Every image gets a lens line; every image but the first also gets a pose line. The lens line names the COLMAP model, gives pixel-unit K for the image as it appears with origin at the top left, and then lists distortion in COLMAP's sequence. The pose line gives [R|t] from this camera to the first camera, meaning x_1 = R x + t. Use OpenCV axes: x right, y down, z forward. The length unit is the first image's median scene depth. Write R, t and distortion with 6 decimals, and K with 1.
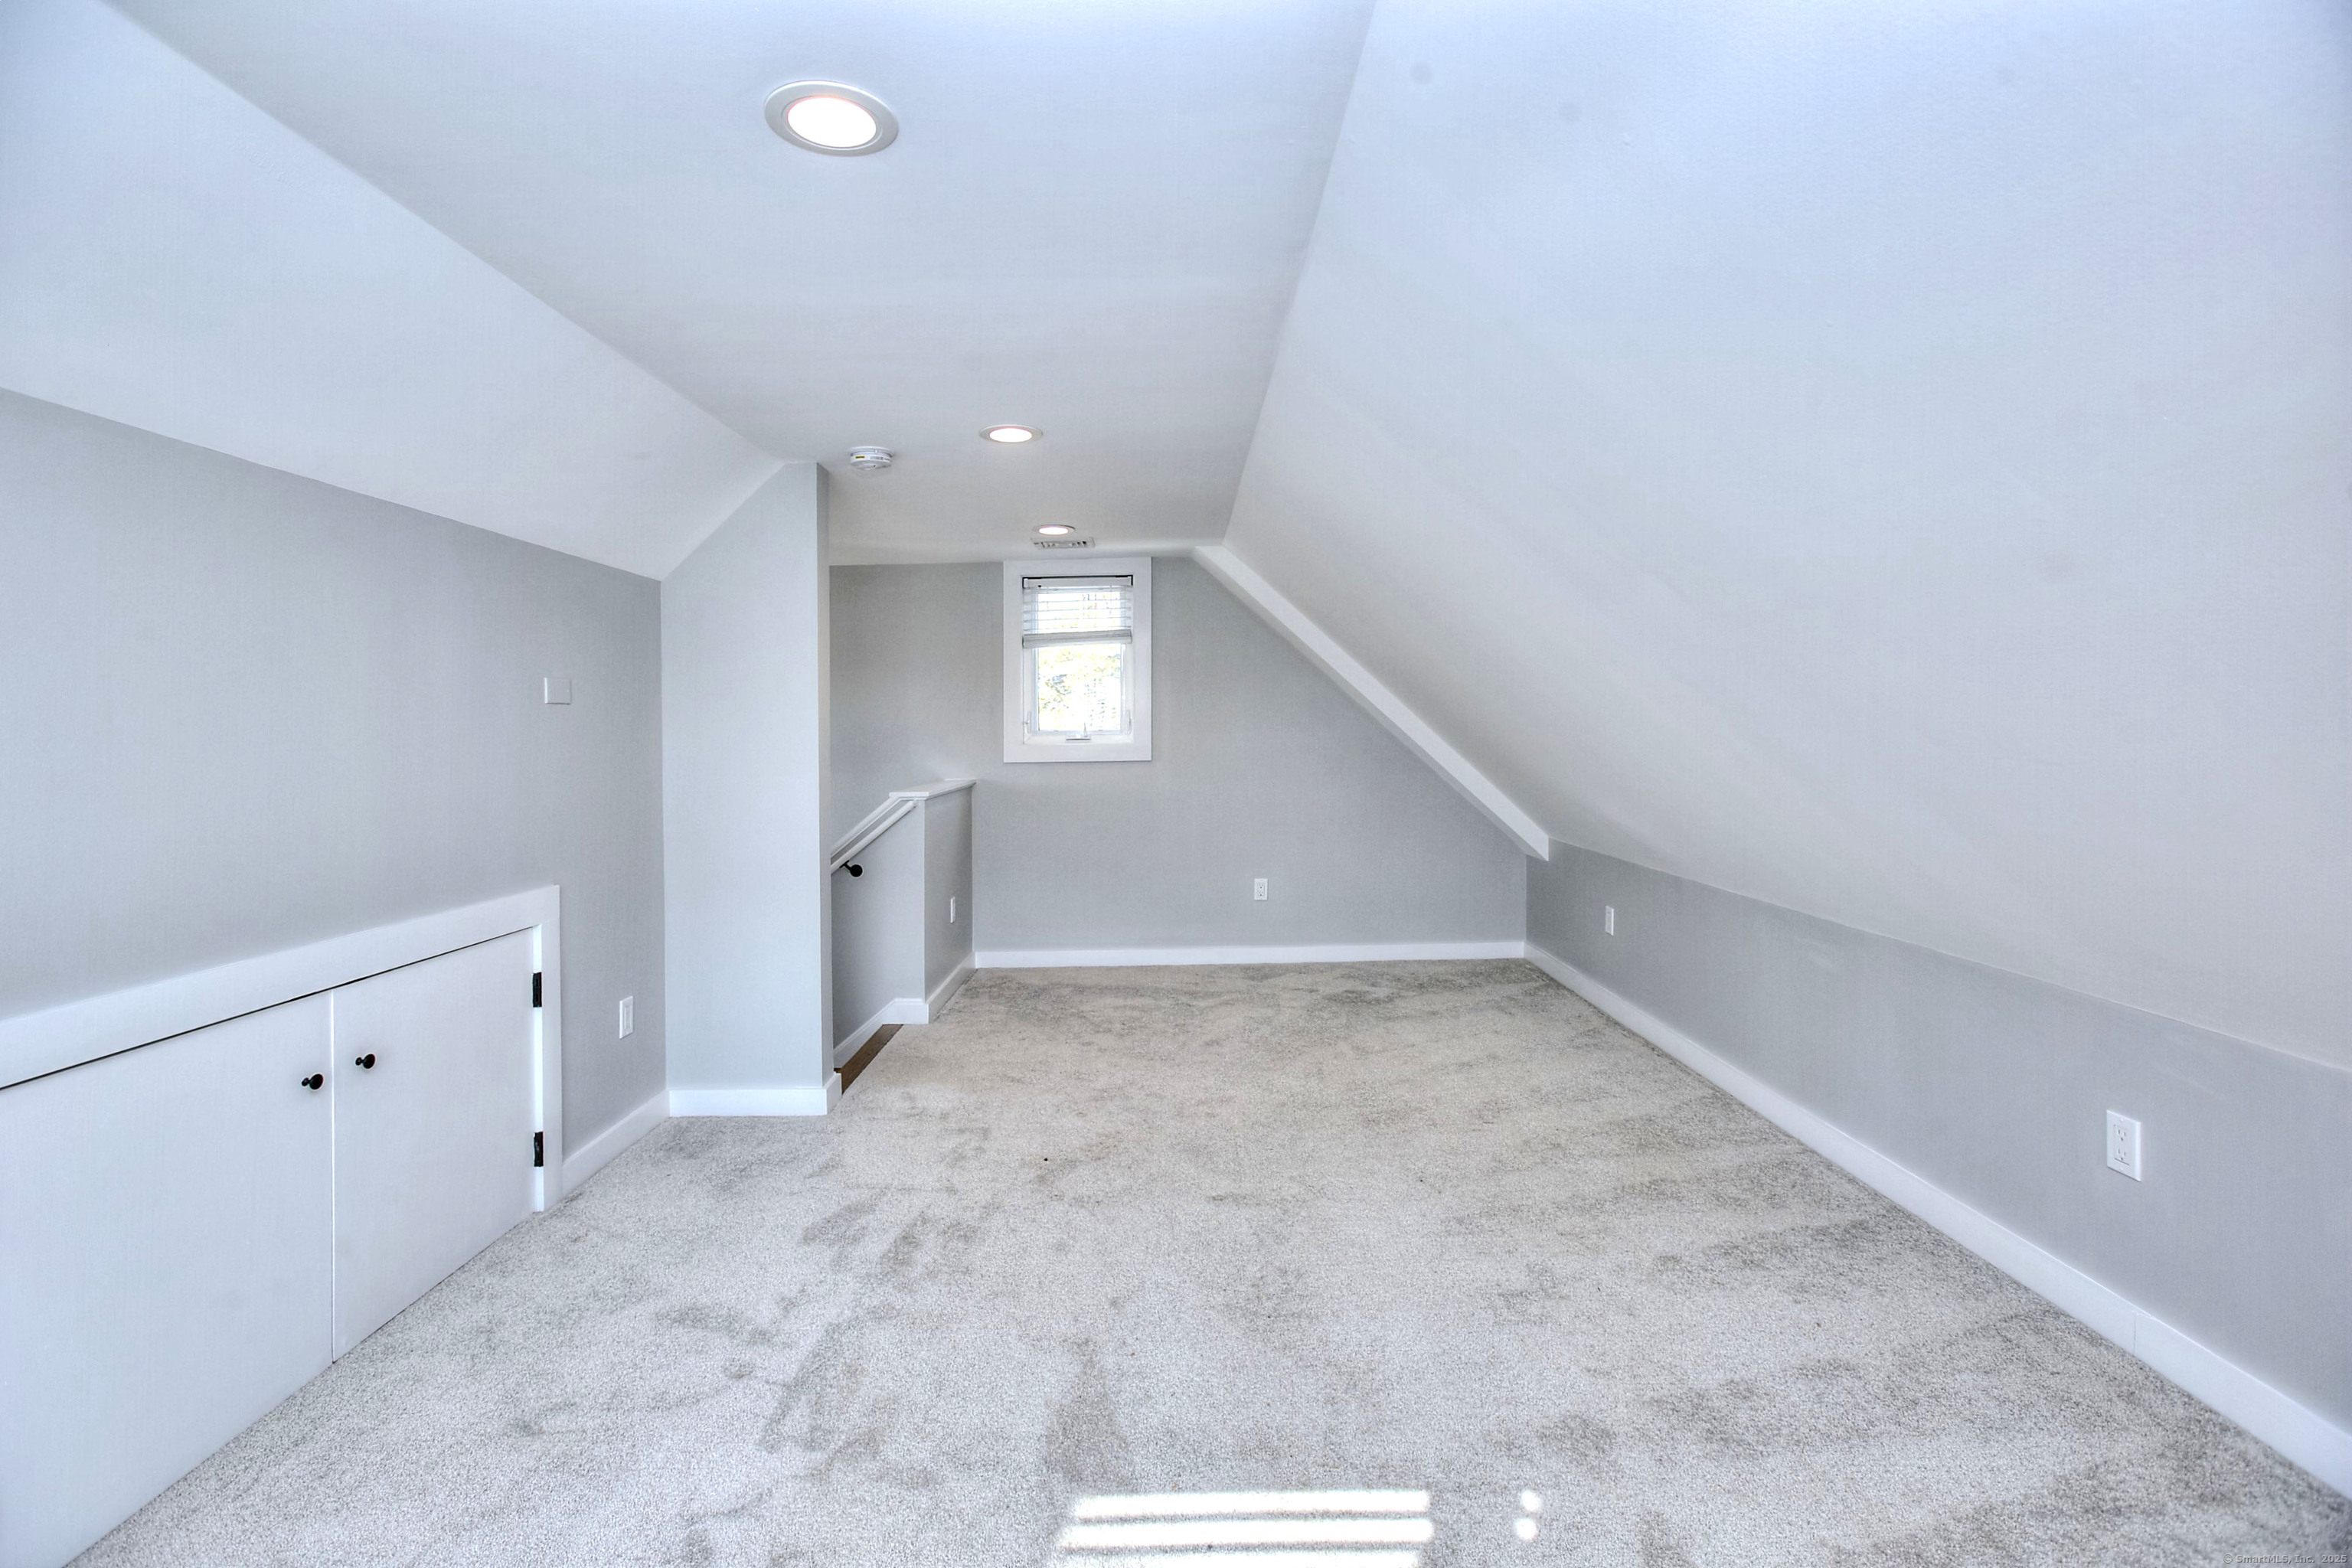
lens RADIAL K [[1117.6, 0, 984.3], [0, 1117.6, 755.7], [0, 0, 1]] dist [-0.016509, 0.003555]
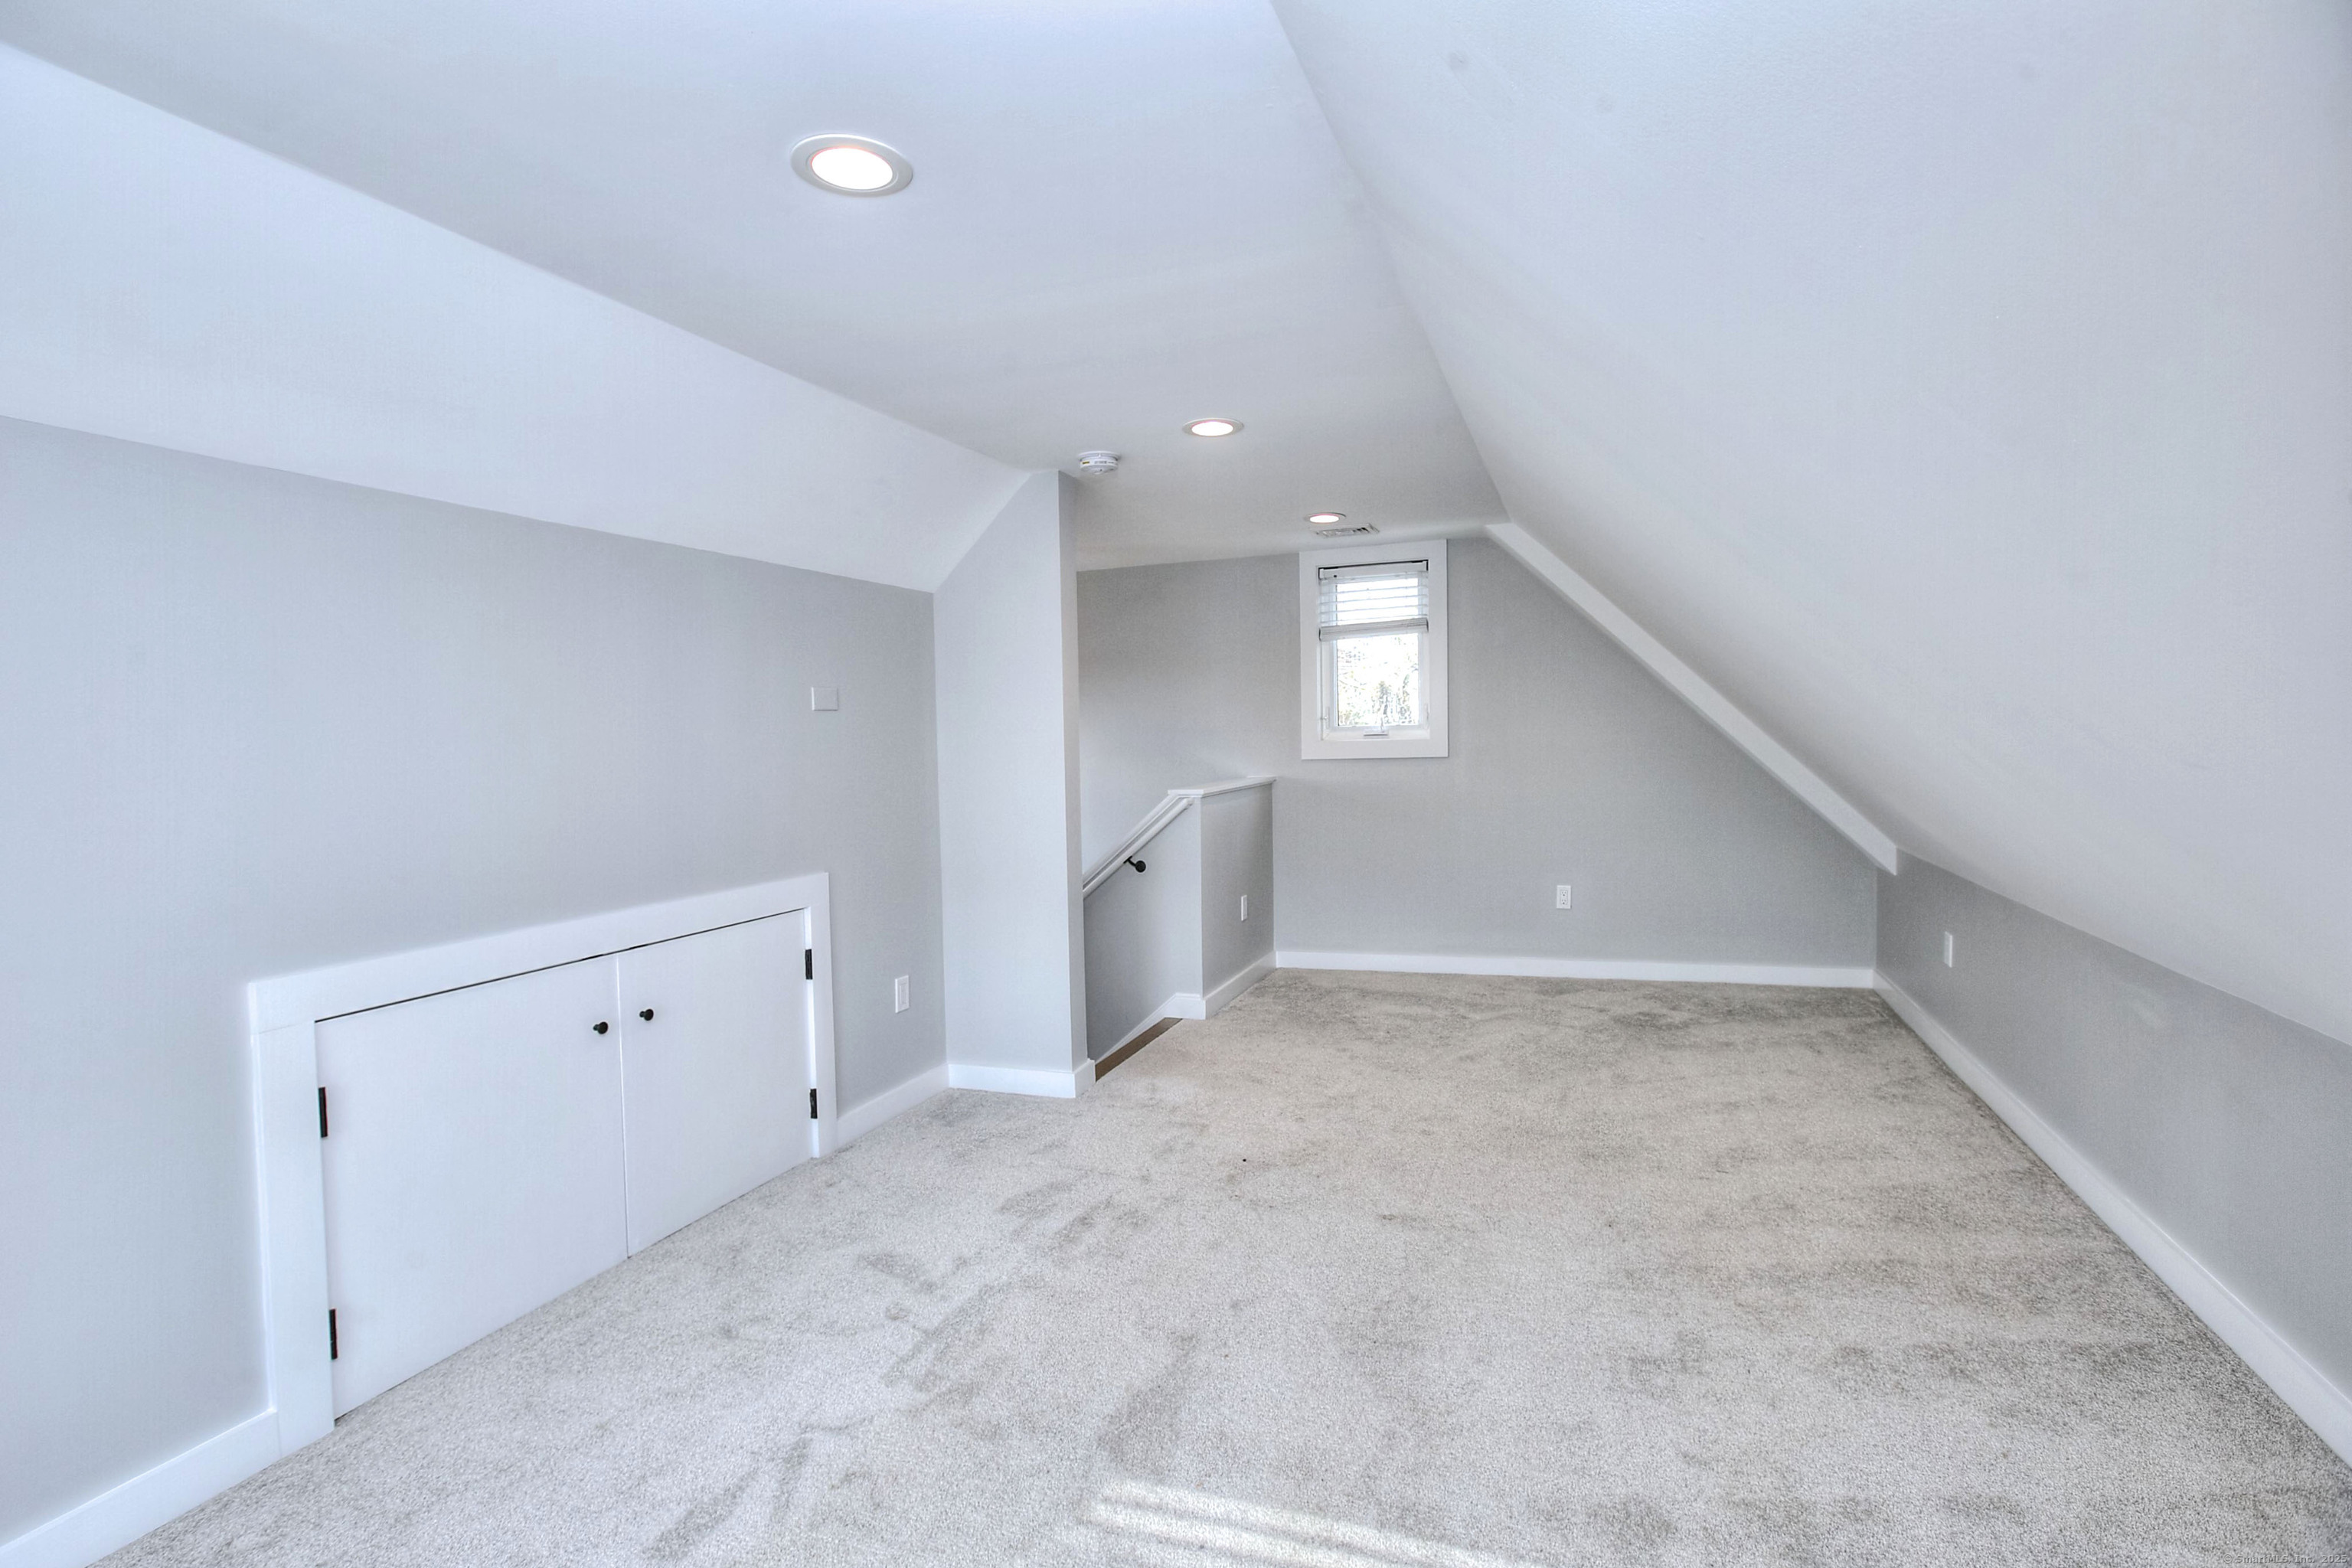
lens RADIAL K [[1117.6, 0, 1079.8], [0, 1117.6, 783.4], [0, 0, 1]] dist [-0.016509, 0.003555]
pose [[0.944015, -0.000407, -0.329902, 0.265081], [0.010241, 0.999553, 0.028072, -0.003948], [0.329743, -0.029879, 0.943598, 0.022599]]
